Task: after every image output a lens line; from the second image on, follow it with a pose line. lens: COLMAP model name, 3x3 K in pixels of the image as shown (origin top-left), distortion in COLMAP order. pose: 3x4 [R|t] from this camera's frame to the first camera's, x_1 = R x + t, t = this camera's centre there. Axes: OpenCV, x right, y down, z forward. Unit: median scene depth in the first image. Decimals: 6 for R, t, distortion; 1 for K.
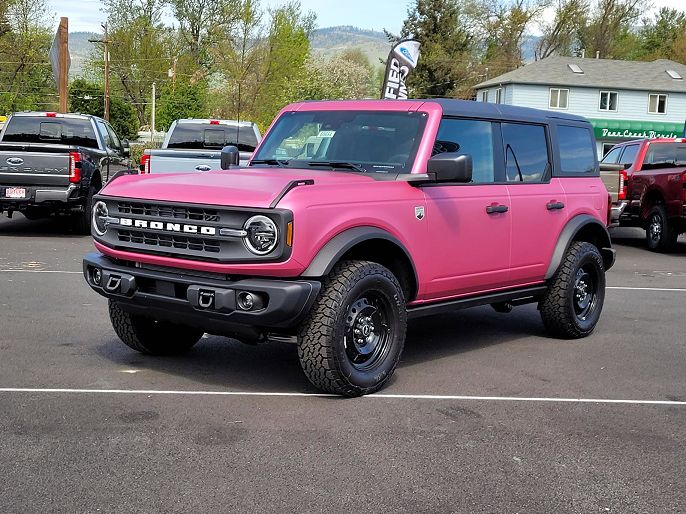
lens RADIAL K [[1047.2, 0, 303.8], [0, 1047.2, 256.5], [0, 0, 1]] dist [0.038891, 0.000000]
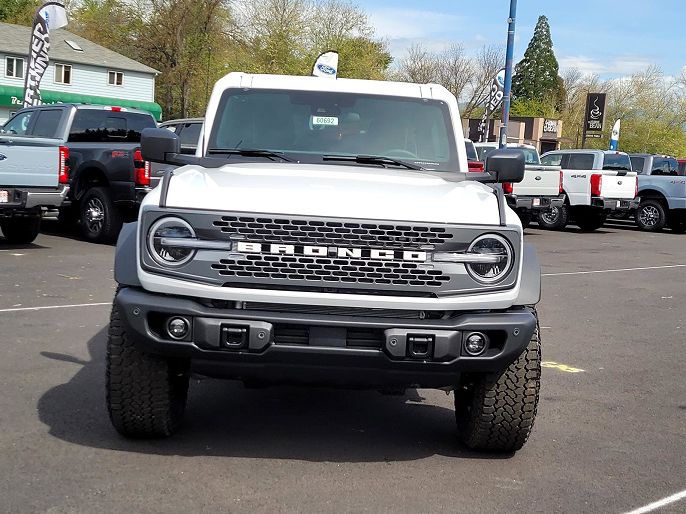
lens RADIAL K [[1047.2, 0, 320.6], [0, 1047.2, 256.8], [0, 0, 1]] dist [0.038891, 0.000000]
pose [[0.744264, -0.066939, 0.664523, -0.635670], [0.033506, 0.997454, 0.062949, -0.073092], [-0.667045, -0.024585, 0.744612, 0.475261]]
